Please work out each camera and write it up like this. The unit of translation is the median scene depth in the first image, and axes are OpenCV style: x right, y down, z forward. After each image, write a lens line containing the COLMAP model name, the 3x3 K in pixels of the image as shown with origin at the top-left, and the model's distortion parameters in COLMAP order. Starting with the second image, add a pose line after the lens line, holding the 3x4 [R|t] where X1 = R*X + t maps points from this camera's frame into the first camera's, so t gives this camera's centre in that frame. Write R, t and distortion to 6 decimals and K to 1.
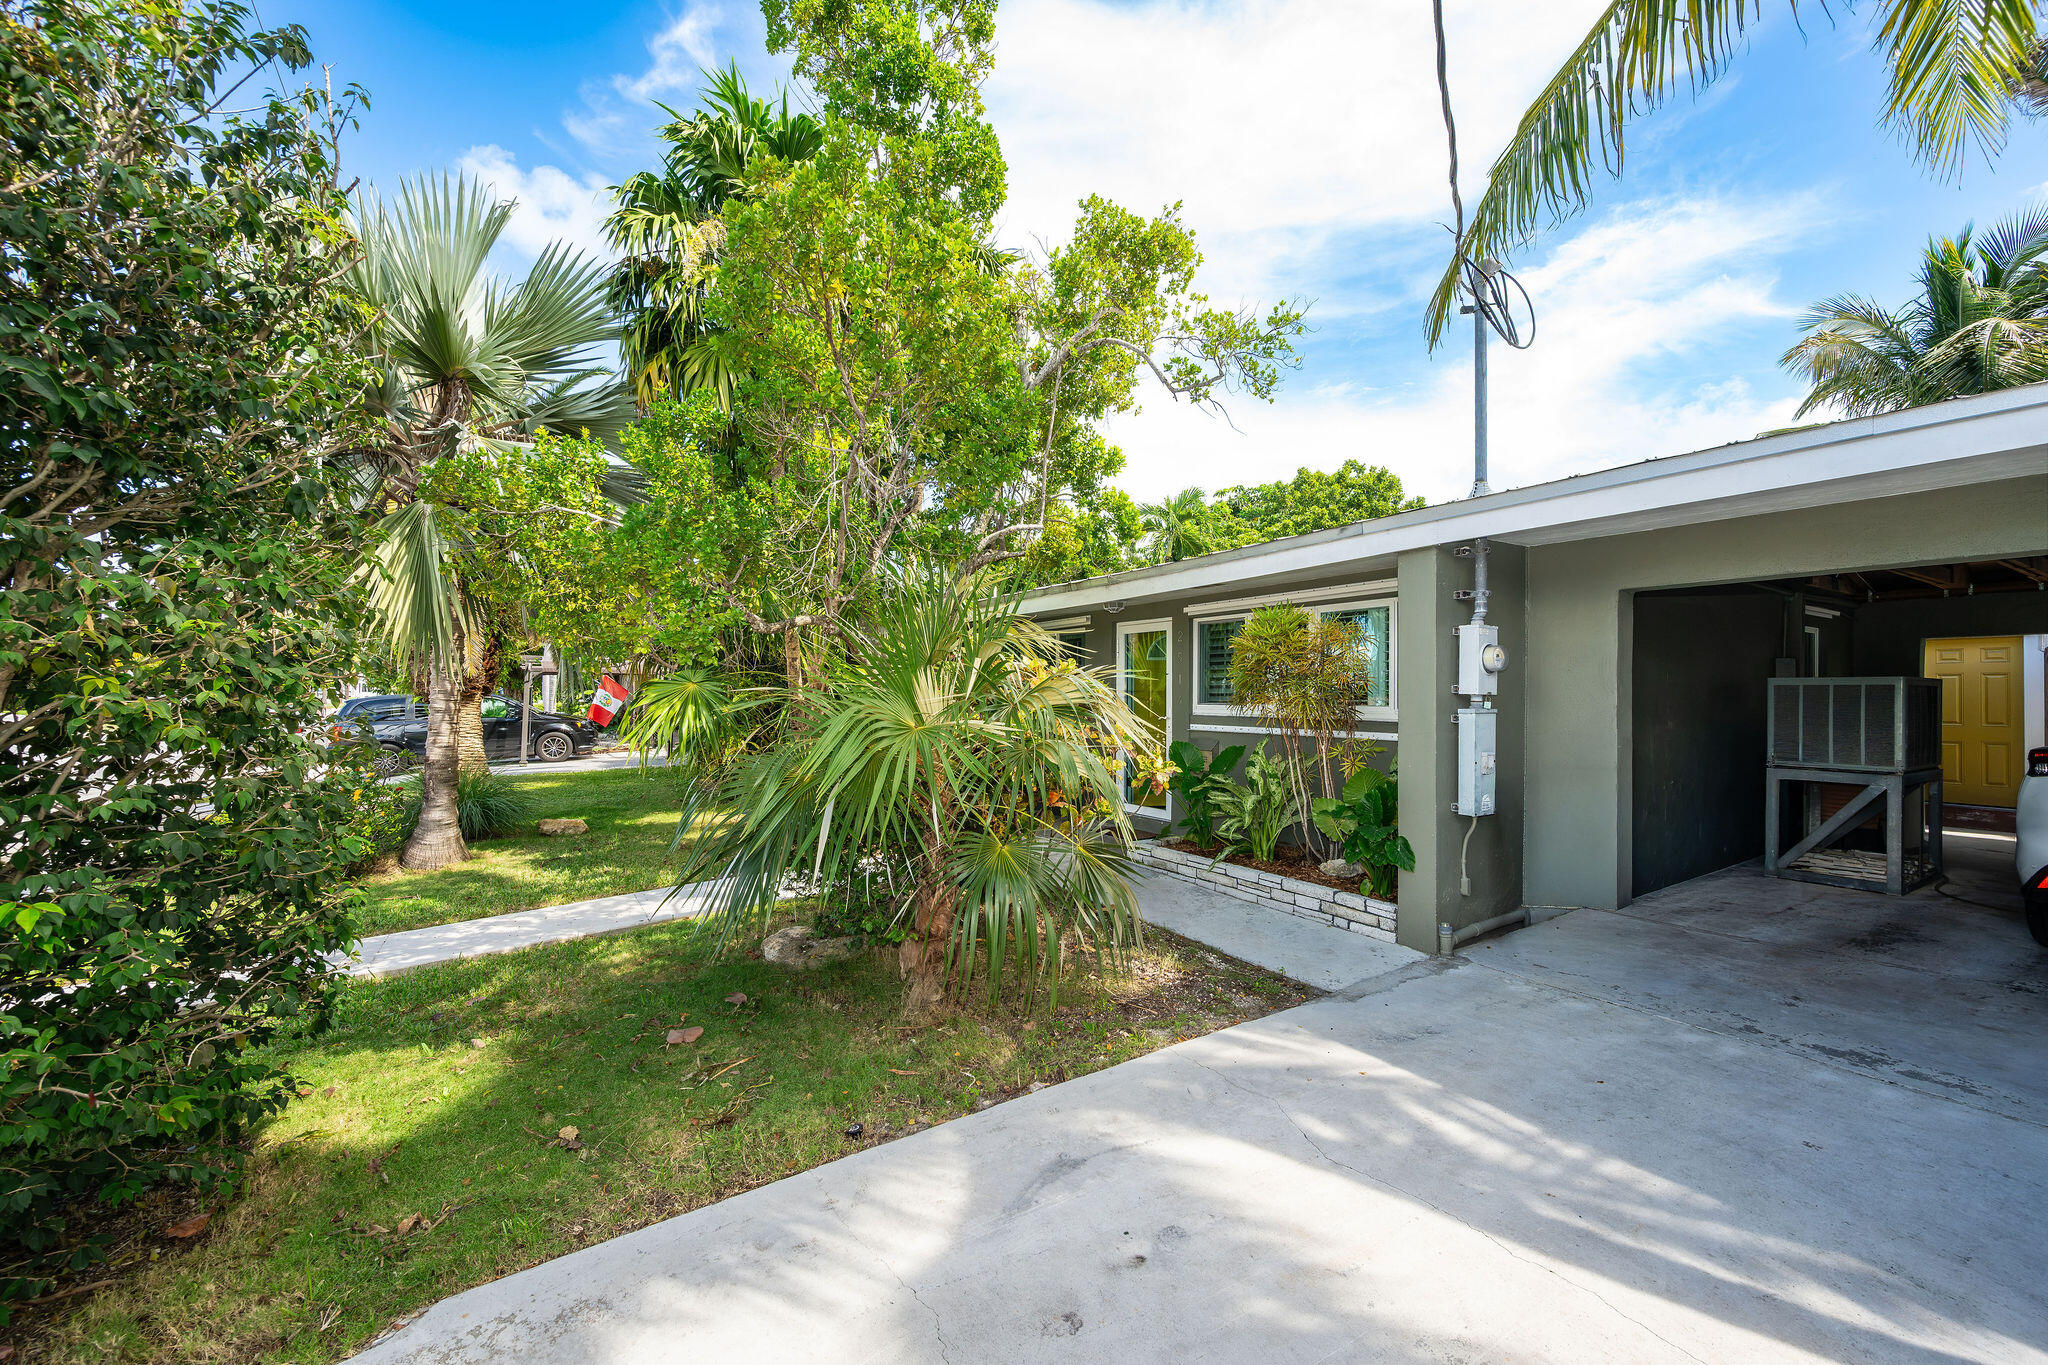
lens RADIAL K [[798.7, 0, 1033.2], [0, 798.7, 689.3], [0, 0, 1]] dist [0.000124, -0.000044]
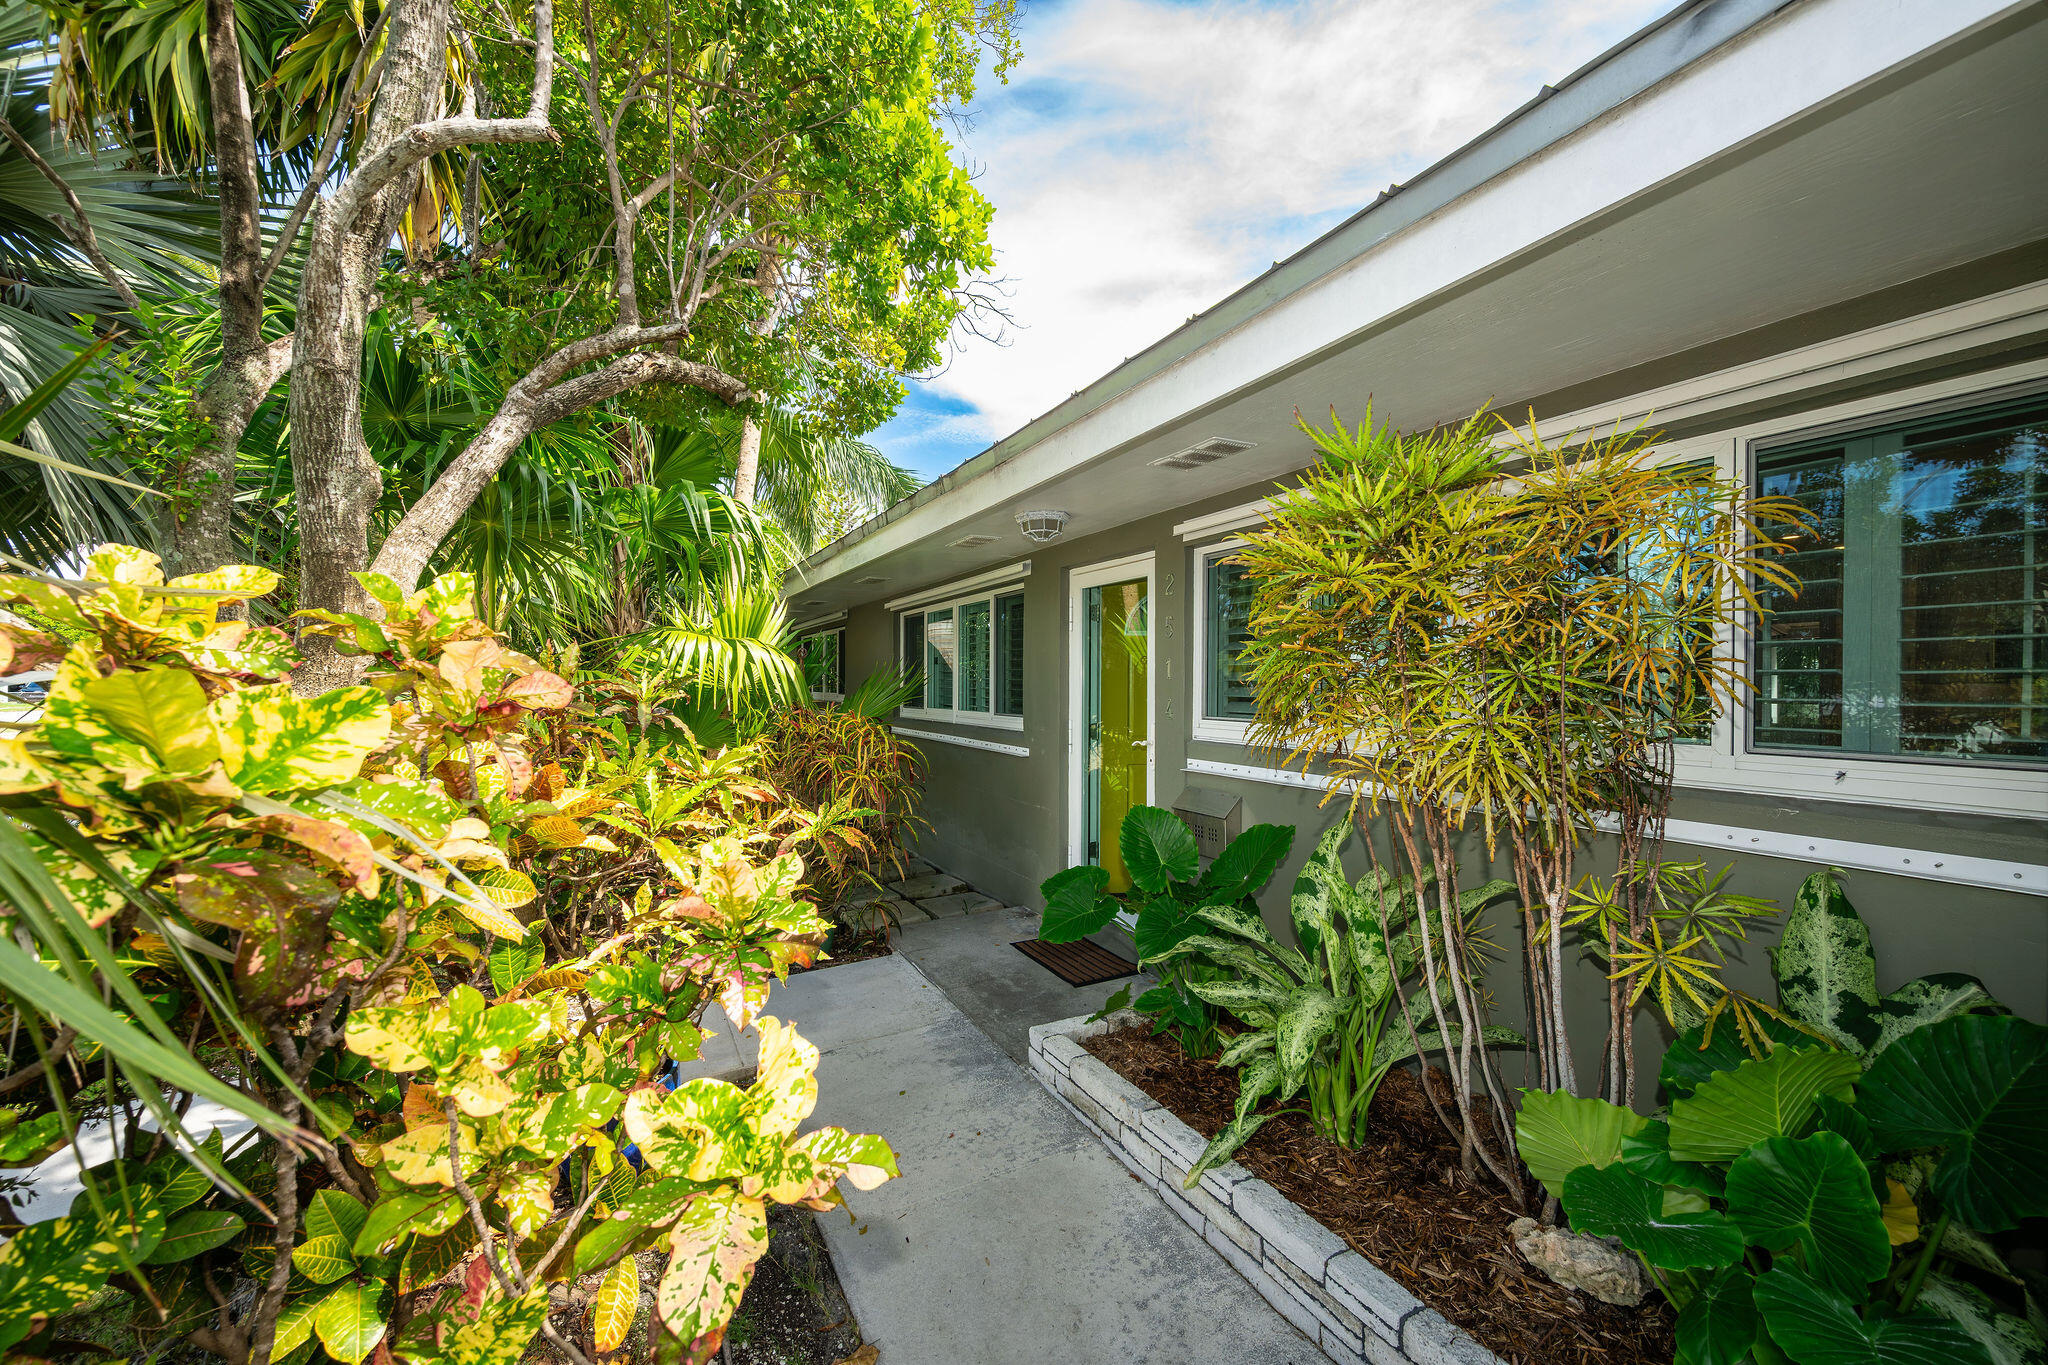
lens RADIAL K [[798.7, 0, 1033.2], [0, 798.7, 689.3], [0, 0, 1]] dist [0.000124, -0.000044]
pose [[0.996997, 0.003539, -0.077362, 0.144134], [-0.003317, 0.999990, 0.003006, -0.001206], [0.077372, -0.002741, 0.996999, 0.510634]]
